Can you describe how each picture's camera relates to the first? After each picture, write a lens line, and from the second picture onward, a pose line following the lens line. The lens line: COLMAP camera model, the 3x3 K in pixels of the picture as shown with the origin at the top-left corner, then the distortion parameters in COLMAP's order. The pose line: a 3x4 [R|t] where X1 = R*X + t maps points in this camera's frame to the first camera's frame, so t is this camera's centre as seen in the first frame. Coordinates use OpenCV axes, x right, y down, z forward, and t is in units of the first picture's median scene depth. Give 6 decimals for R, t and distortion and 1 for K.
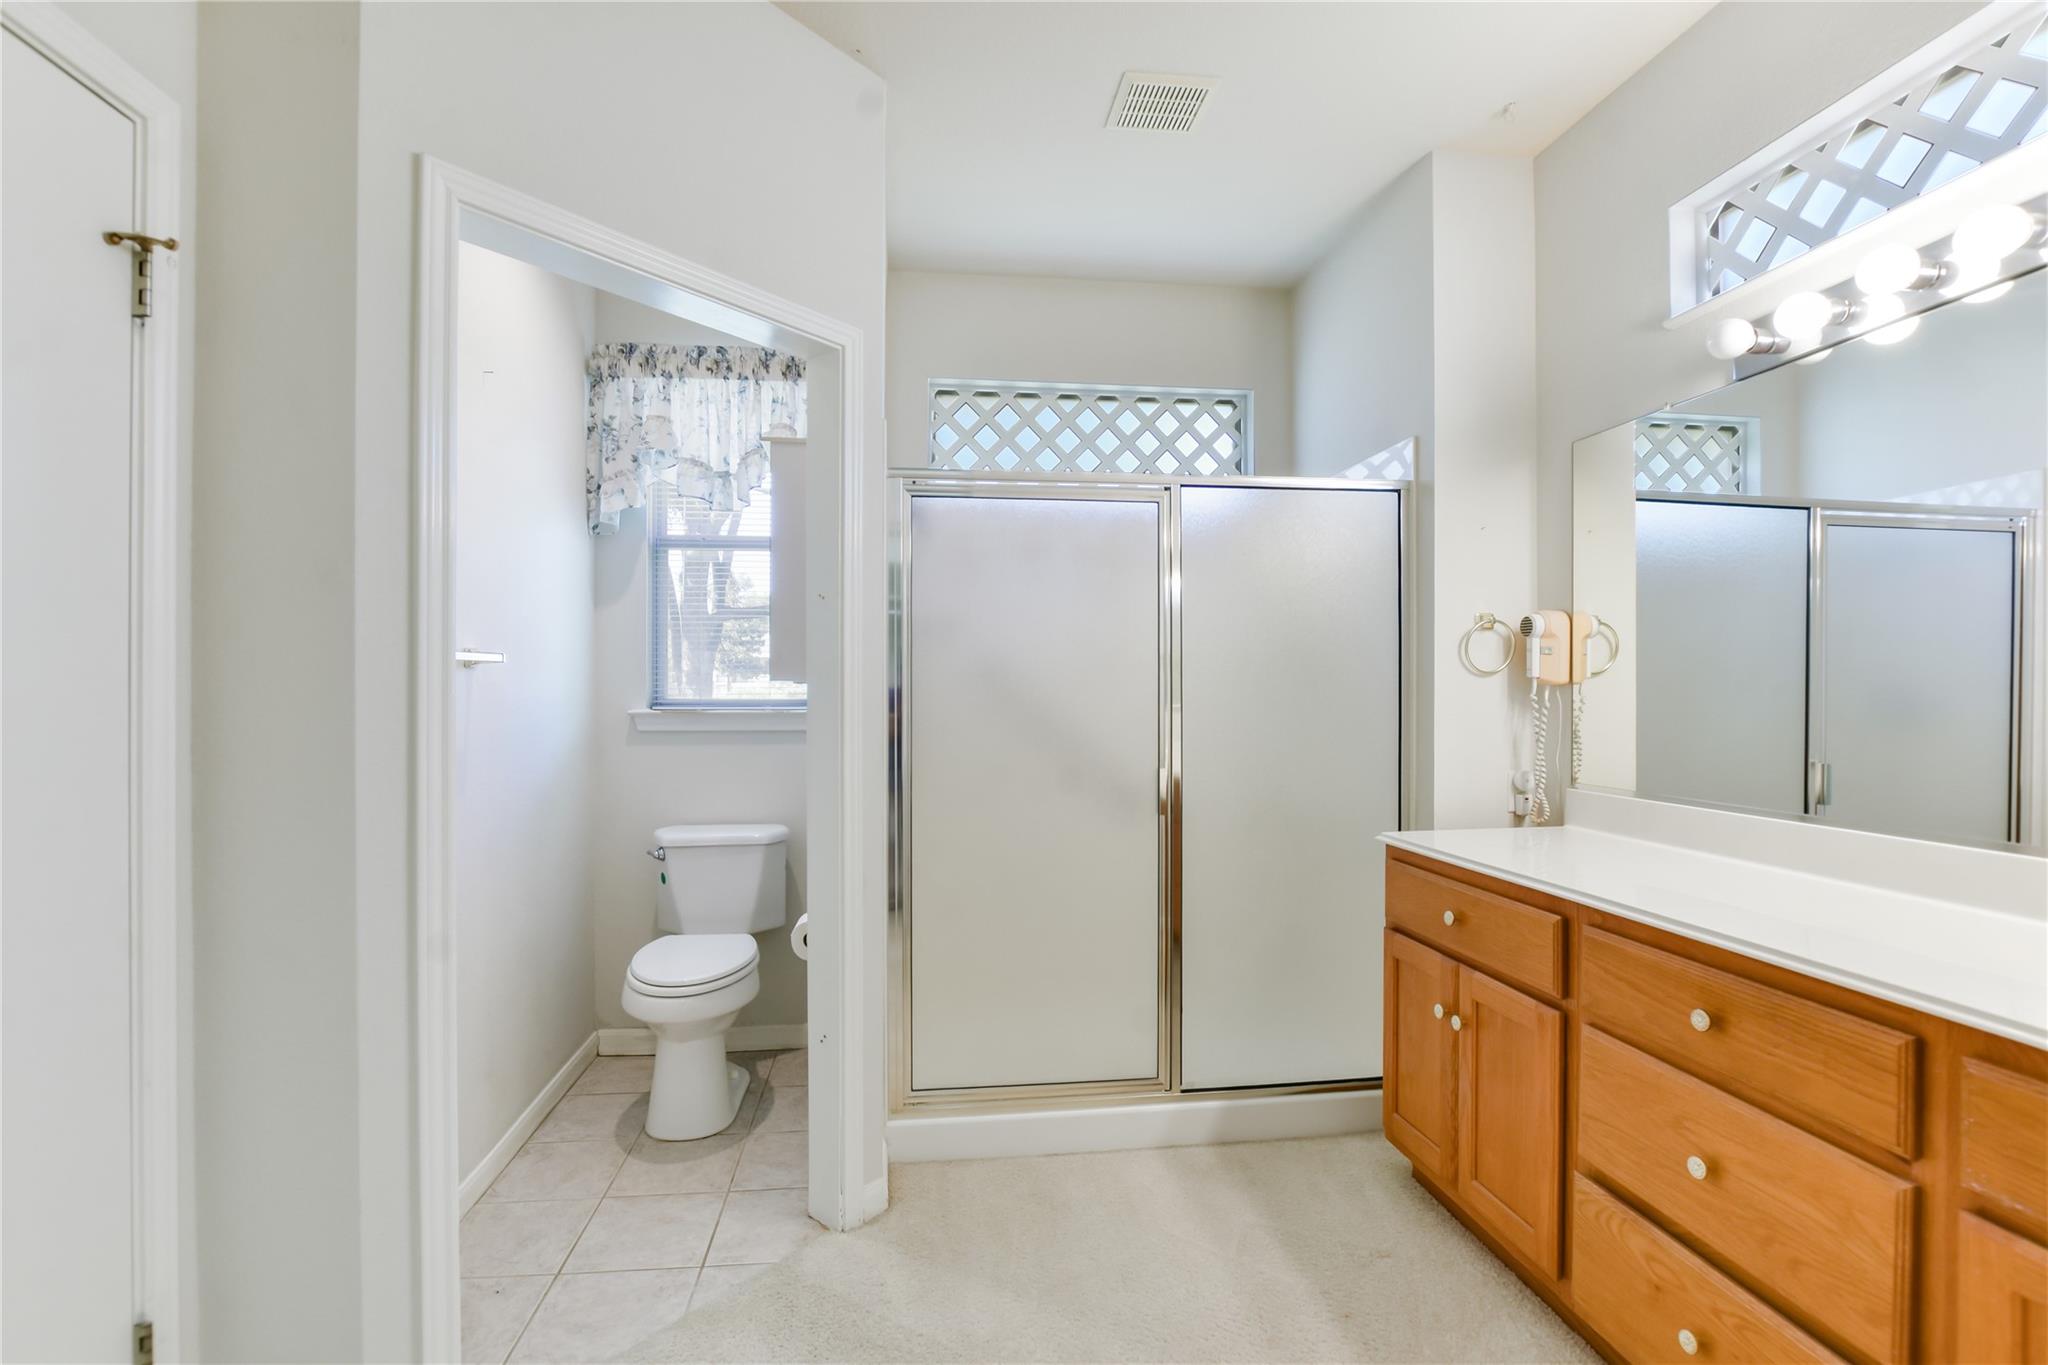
lens RADIAL K [[921.2, 0, 1024.0], [0, 921.2, 682.5], [0, 0, 1]] dist [-0.033263, 0.007840]
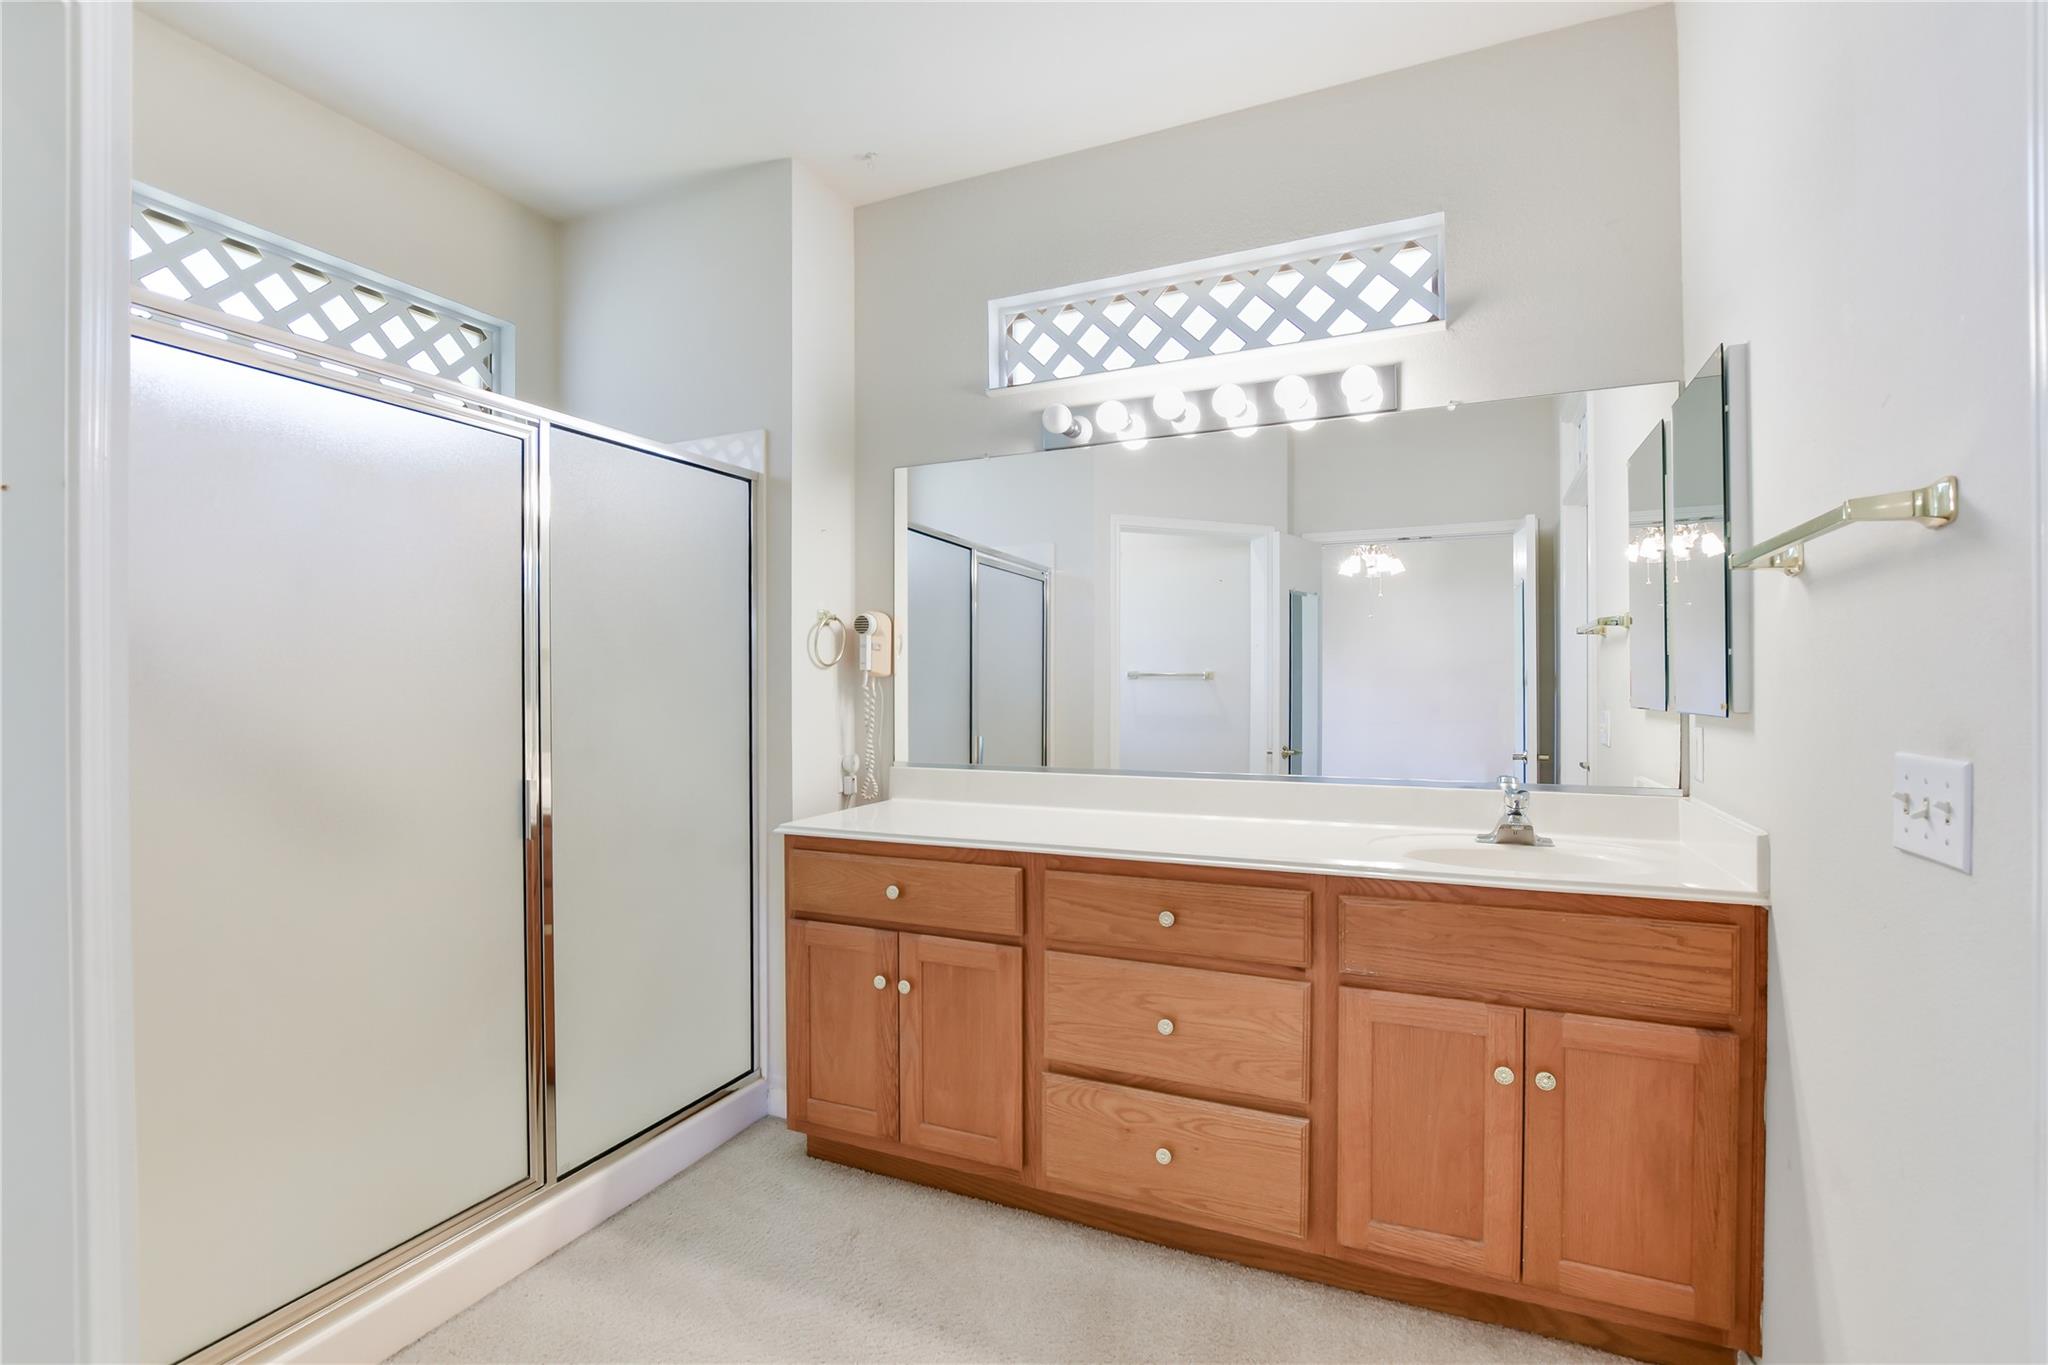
lens RADIAL K [[886.9, 0, 1025.9], [0, 886.9, 687.4], [0, 0, 1]] dist [-0.029225, -0.000058]
pose [[0.521621, -0.002026, 0.853175, -0.299077], [-0.005083, 0.999972, 0.005482, 0.009726], [-0.853162, -0.007196, 0.521596, 0.287037]]
